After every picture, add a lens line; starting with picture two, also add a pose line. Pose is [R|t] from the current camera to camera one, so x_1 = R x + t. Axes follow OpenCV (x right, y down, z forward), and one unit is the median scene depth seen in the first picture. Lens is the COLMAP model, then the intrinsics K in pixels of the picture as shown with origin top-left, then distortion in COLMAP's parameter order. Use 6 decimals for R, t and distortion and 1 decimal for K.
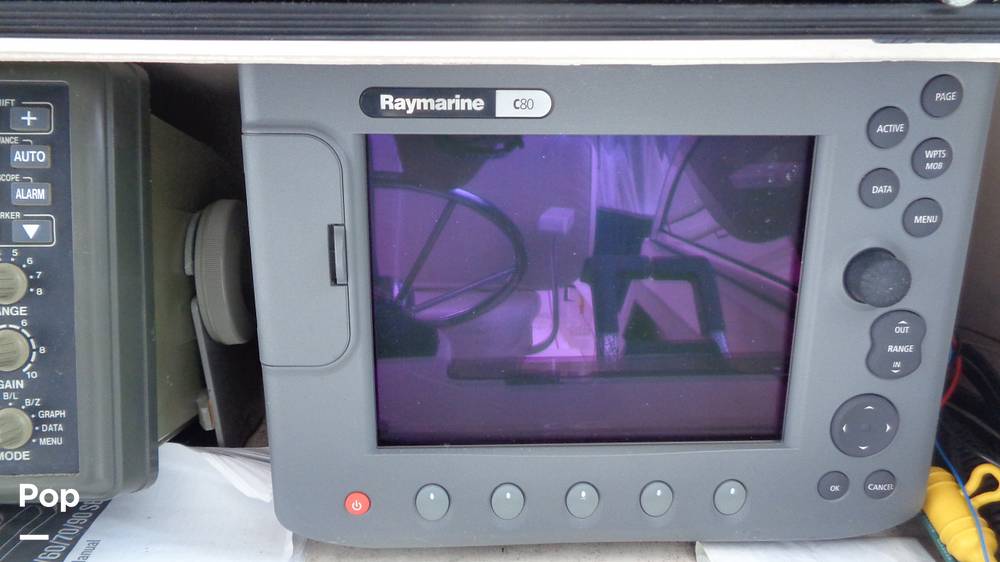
lens RADIAL K [[752.4, 0, 500.1], [0, 752.4, 279.8], [0, 0, 1]] dist [-0.005766, 0.010150]
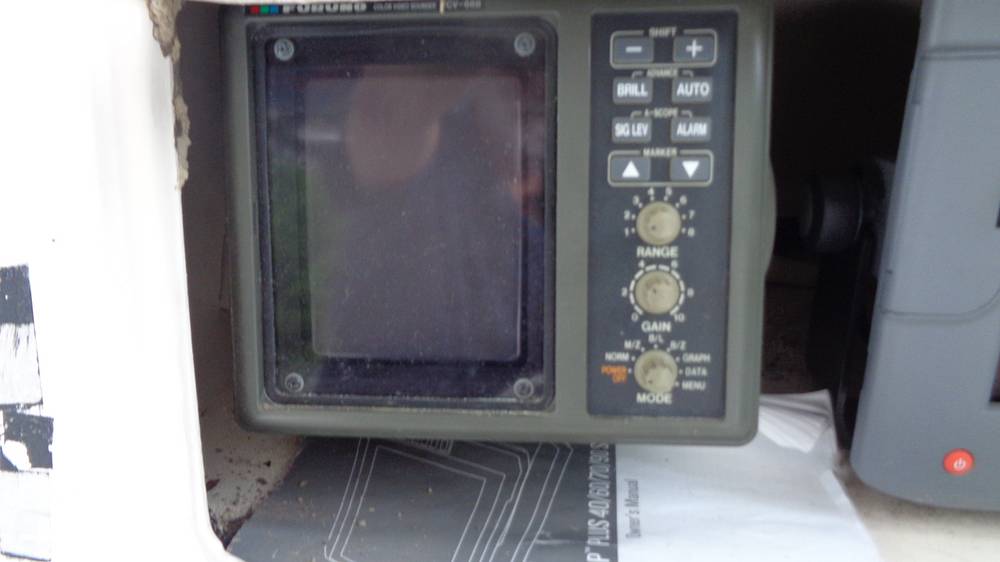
lens RADIAL K [[752.4, 0, 499.6], [0, 752.4, 282.5], [0, 0, 1]] dist [-0.005766, 0.010150]
pose [[0.985519, 0.018984, -0.168498, -0.691350], [-0.004936, 0.996504, 0.083401, 0.000961], [0.169492, -0.081362, 0.982167, 0.006755]]
